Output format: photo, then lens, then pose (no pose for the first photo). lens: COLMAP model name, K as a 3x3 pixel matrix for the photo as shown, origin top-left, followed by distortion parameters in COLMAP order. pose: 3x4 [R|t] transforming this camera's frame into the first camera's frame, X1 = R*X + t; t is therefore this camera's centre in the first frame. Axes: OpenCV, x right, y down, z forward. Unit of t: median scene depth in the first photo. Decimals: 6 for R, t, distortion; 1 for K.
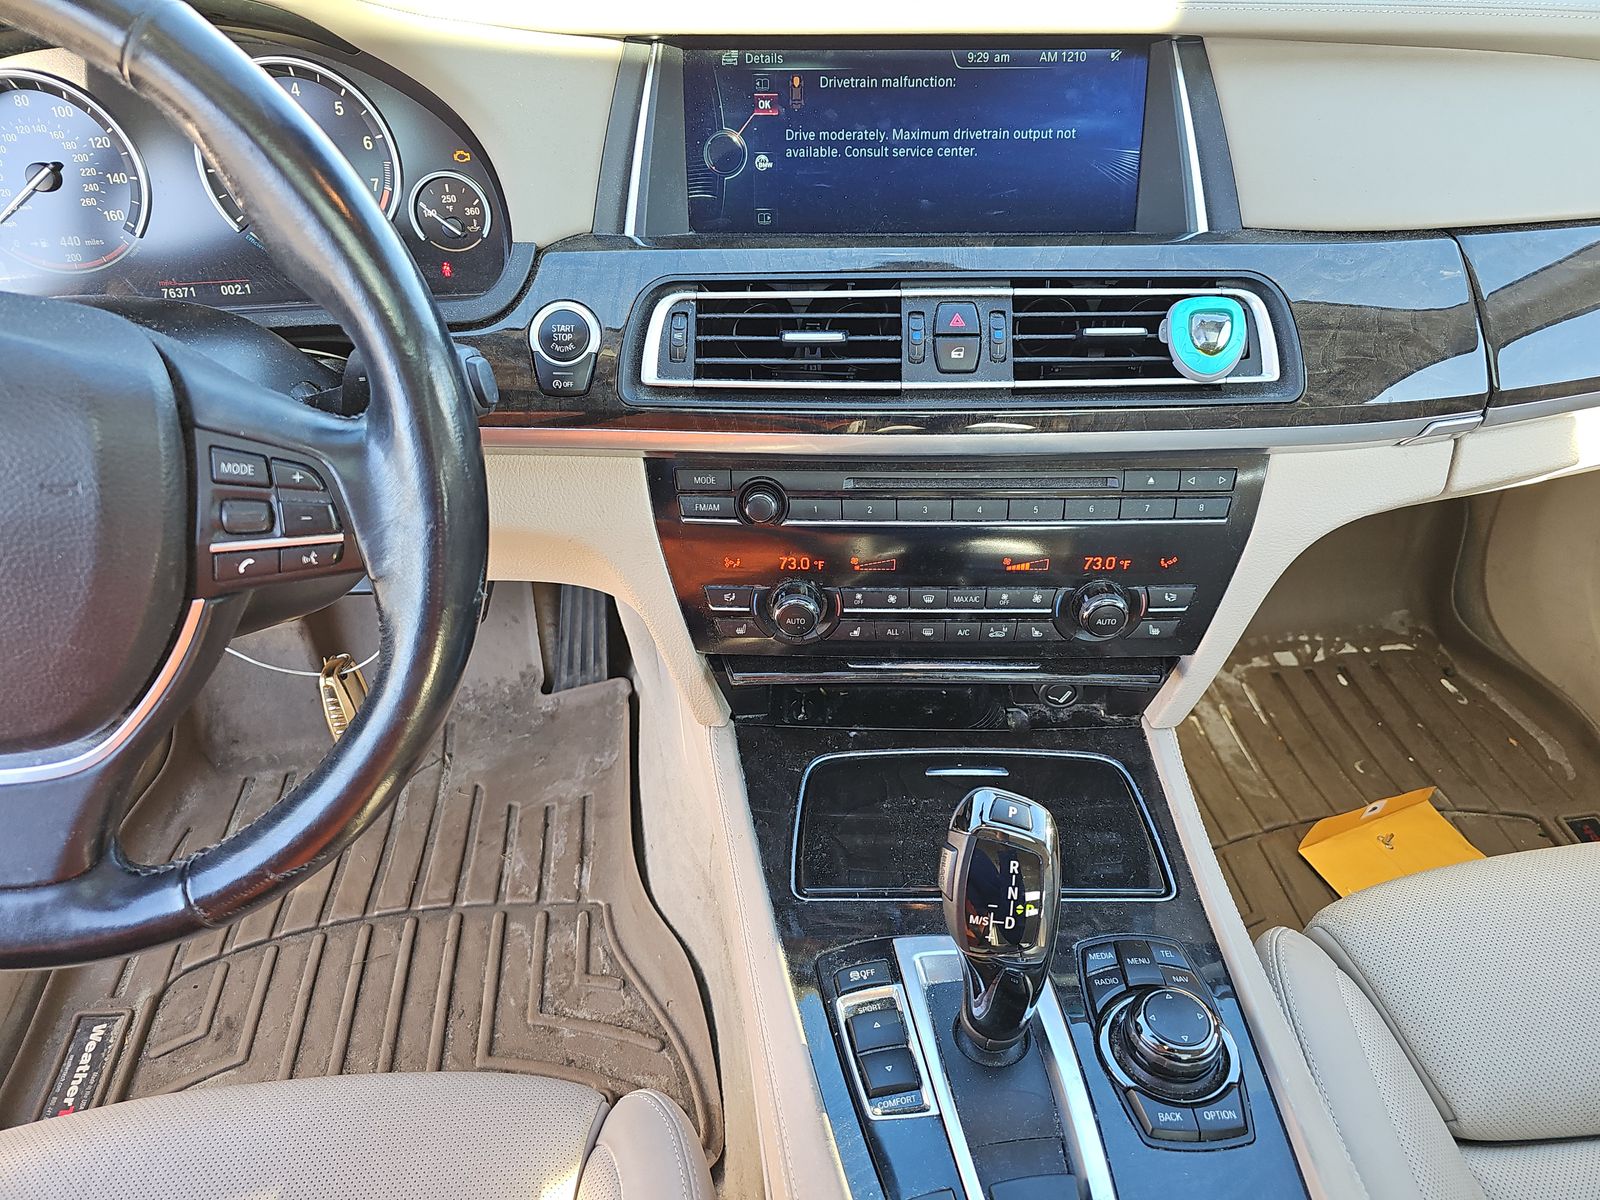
lens RADIAL K [[1019.0, 0, 800.0], [0, 1019.0, 600.0], [0, 0, 1]] dist [0.011027, -0.000851]
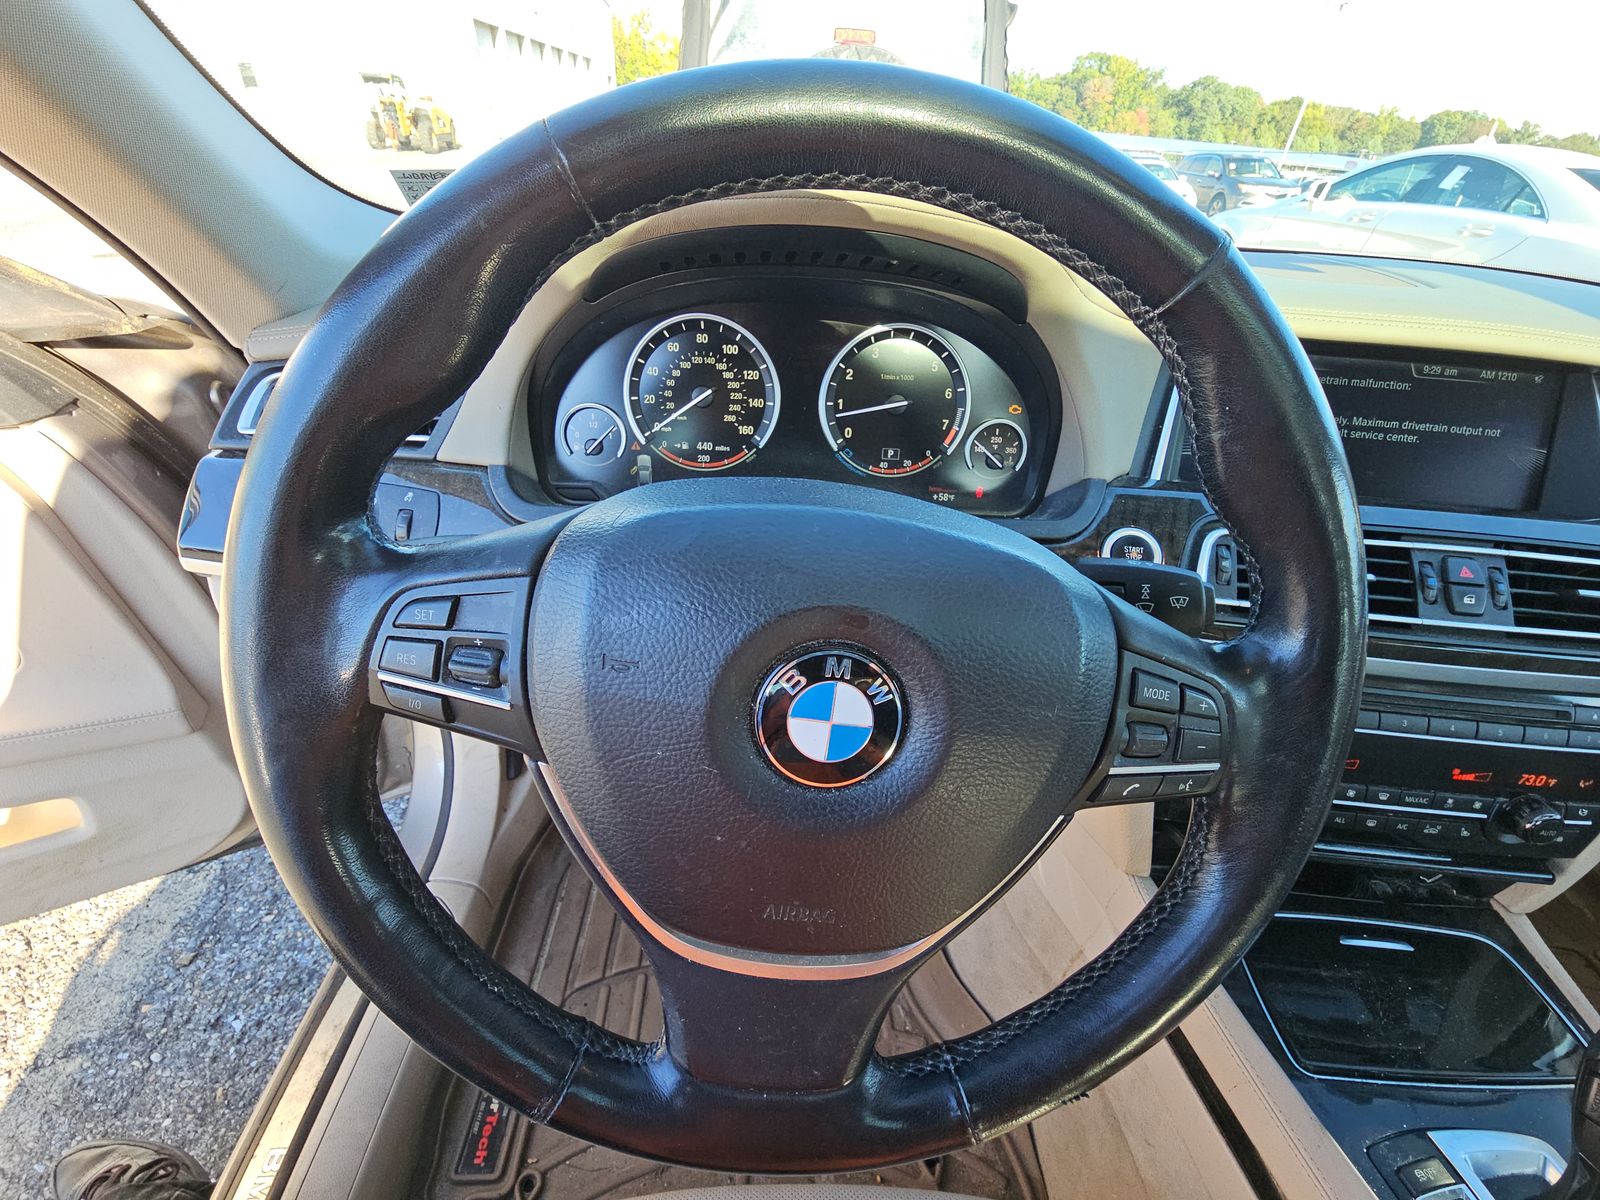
lens RADIAL K [[622.9, 0, 800.0], [0, 622.9, 600.0], [0, 0, 1]] dist [0.000592, -0.005693]
pose [[0.995560, 0.089535, -0.029030, -0.556579], [-0.092705, 0.986102, -0.137871, -0.065548], [0.016282, 0.139950, 0.990025, 0.256359]]
